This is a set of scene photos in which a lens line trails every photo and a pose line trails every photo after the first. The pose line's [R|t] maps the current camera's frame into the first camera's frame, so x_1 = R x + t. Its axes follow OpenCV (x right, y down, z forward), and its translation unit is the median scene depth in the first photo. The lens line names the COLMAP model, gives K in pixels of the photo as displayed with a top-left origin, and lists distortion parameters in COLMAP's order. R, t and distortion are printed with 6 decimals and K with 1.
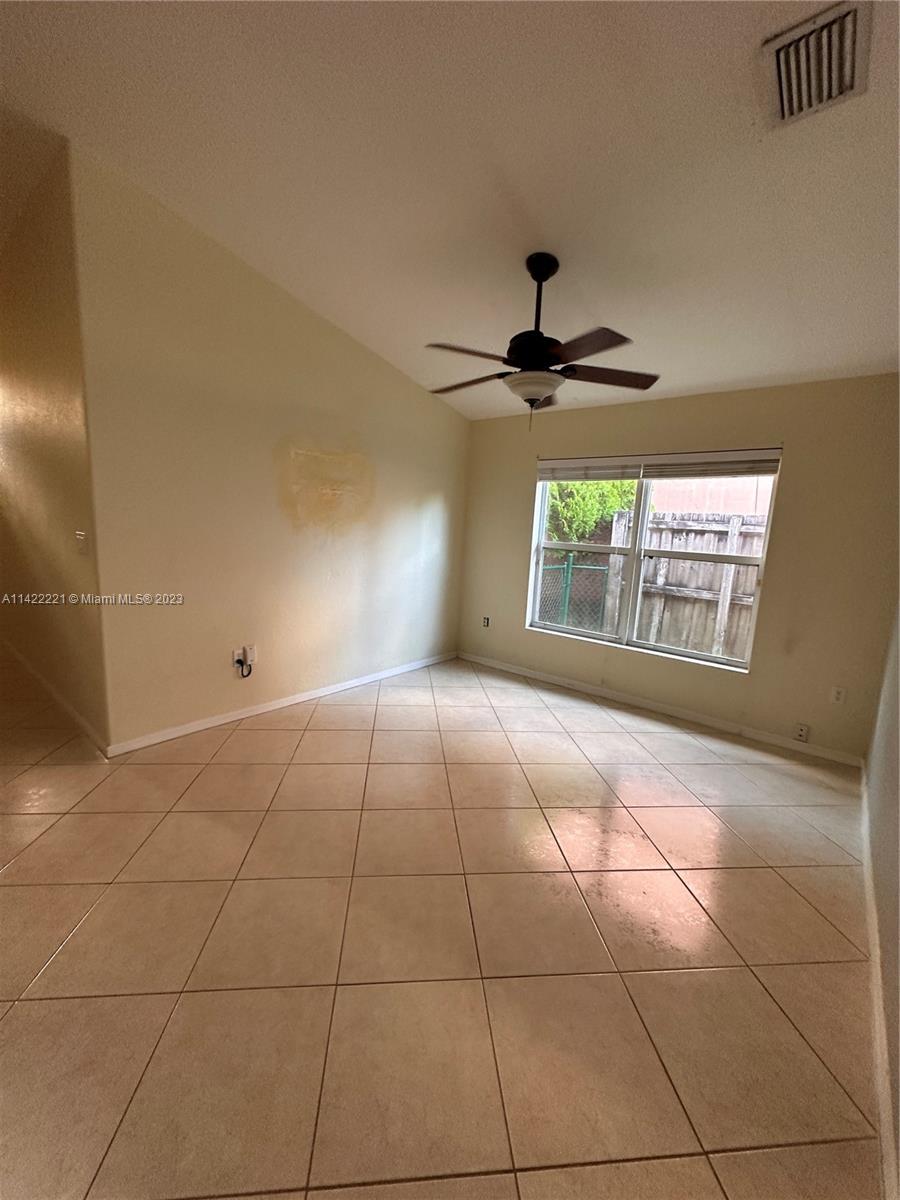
lens RADIAL K [[476.0, 0, 450.0], [0, 476.0, 600.0], [0, 0, 1]] dist [-0.001113, -0.000031]
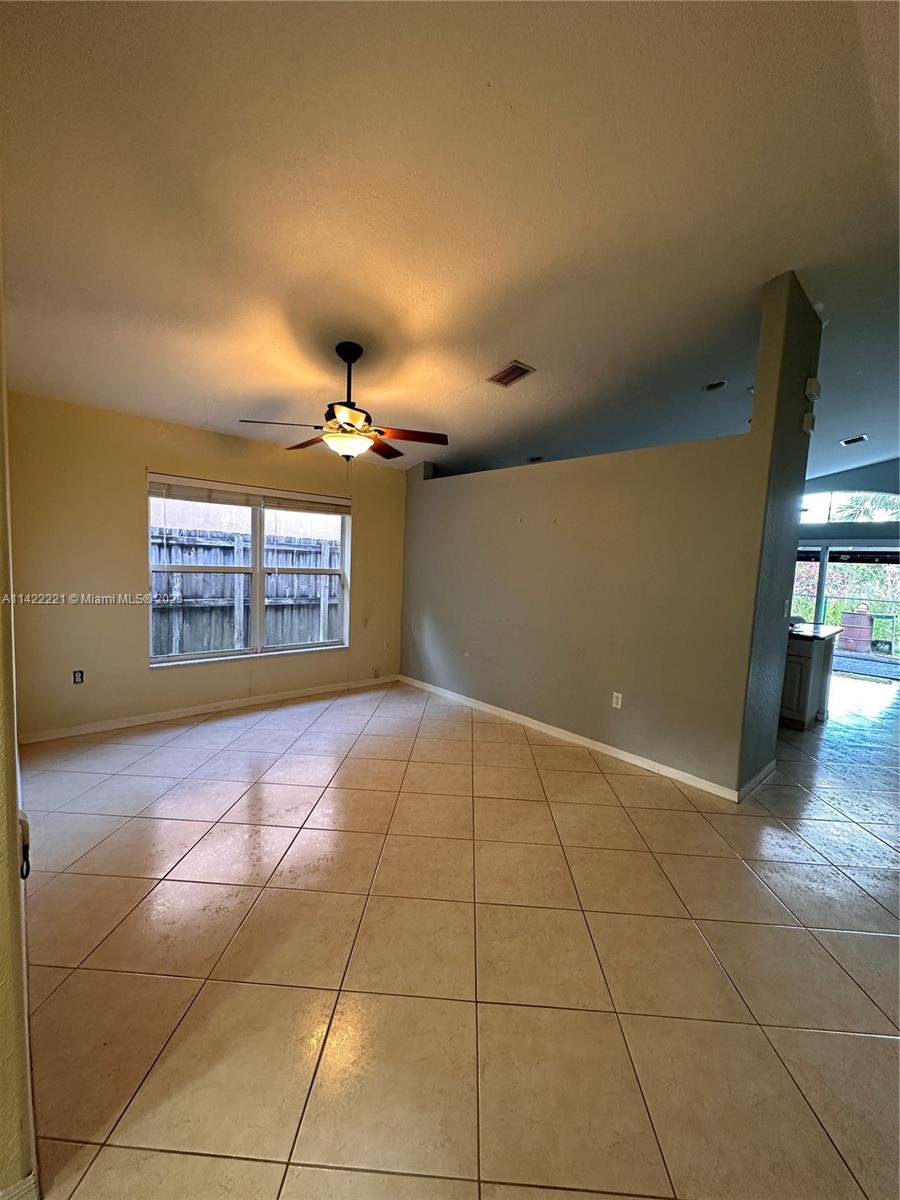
lens RADIAL K [[476.0, 0, 450.0], [0, 476.0, 600.0], [0, 0, 1]] dist [-0.001113, -0.000031]
pose [[0.141131, -0.126633, 0.981858, -0.498076], [0.120095, 0.986651, 0.109988, -0.075198], [-0.982679, 0.102394, 0.154455, 0.282356]]
